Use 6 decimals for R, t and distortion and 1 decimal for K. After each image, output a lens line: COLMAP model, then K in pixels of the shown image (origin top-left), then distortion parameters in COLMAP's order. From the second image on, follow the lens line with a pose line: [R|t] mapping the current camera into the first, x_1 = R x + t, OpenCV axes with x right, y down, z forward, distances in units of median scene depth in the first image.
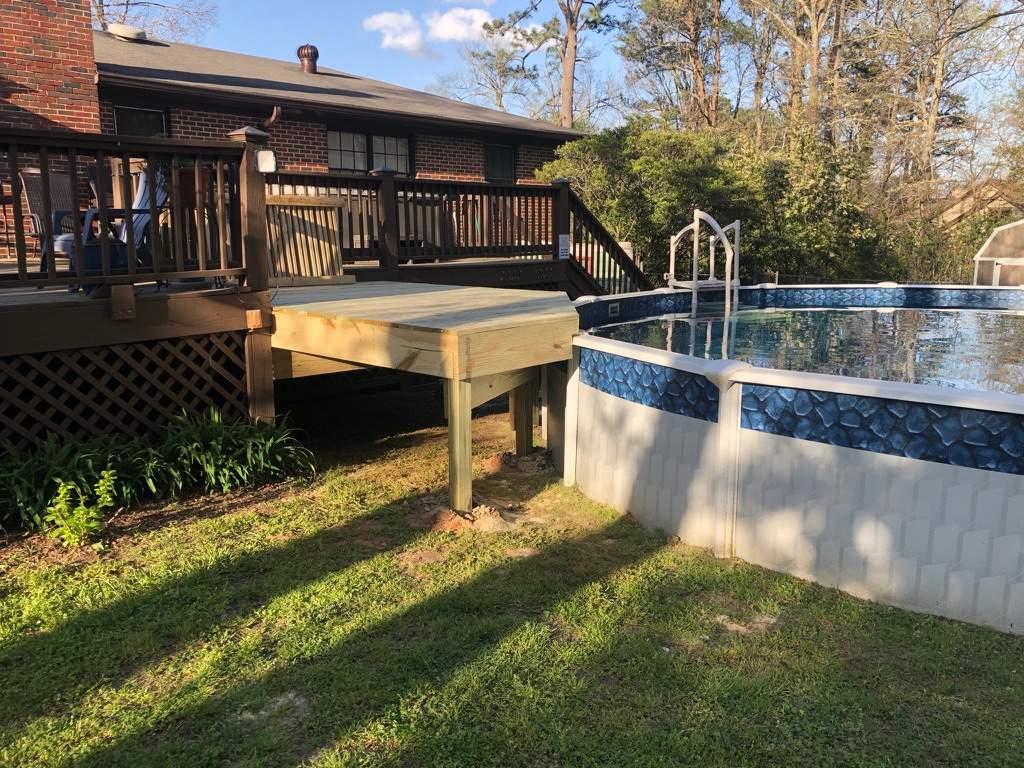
lens RADIAL K [[839.0, 0, 512.5], [0, 839.0, 383.8], [0, 0, 1]] dist [0.022112, -0.022086]
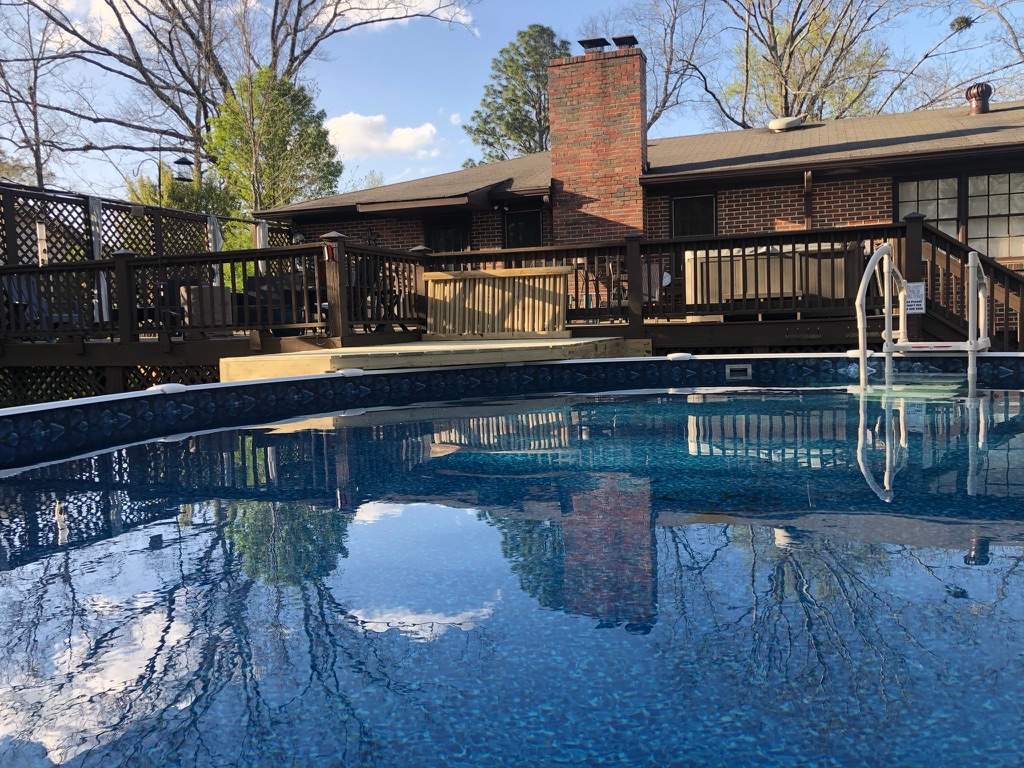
lens RADIAL K [[839.0, 0, 513.2], [0, 839.0, 381.7], [0, 0, 1]] dist [0.022112, -0.022086]
pose [[0.398908, 0.058023, -0.915153, 0.855307], [-0.130508, 0.991429, 0.005972, -0.056909], [0.907656, 0.117052, 0.403062, 0.471105]]
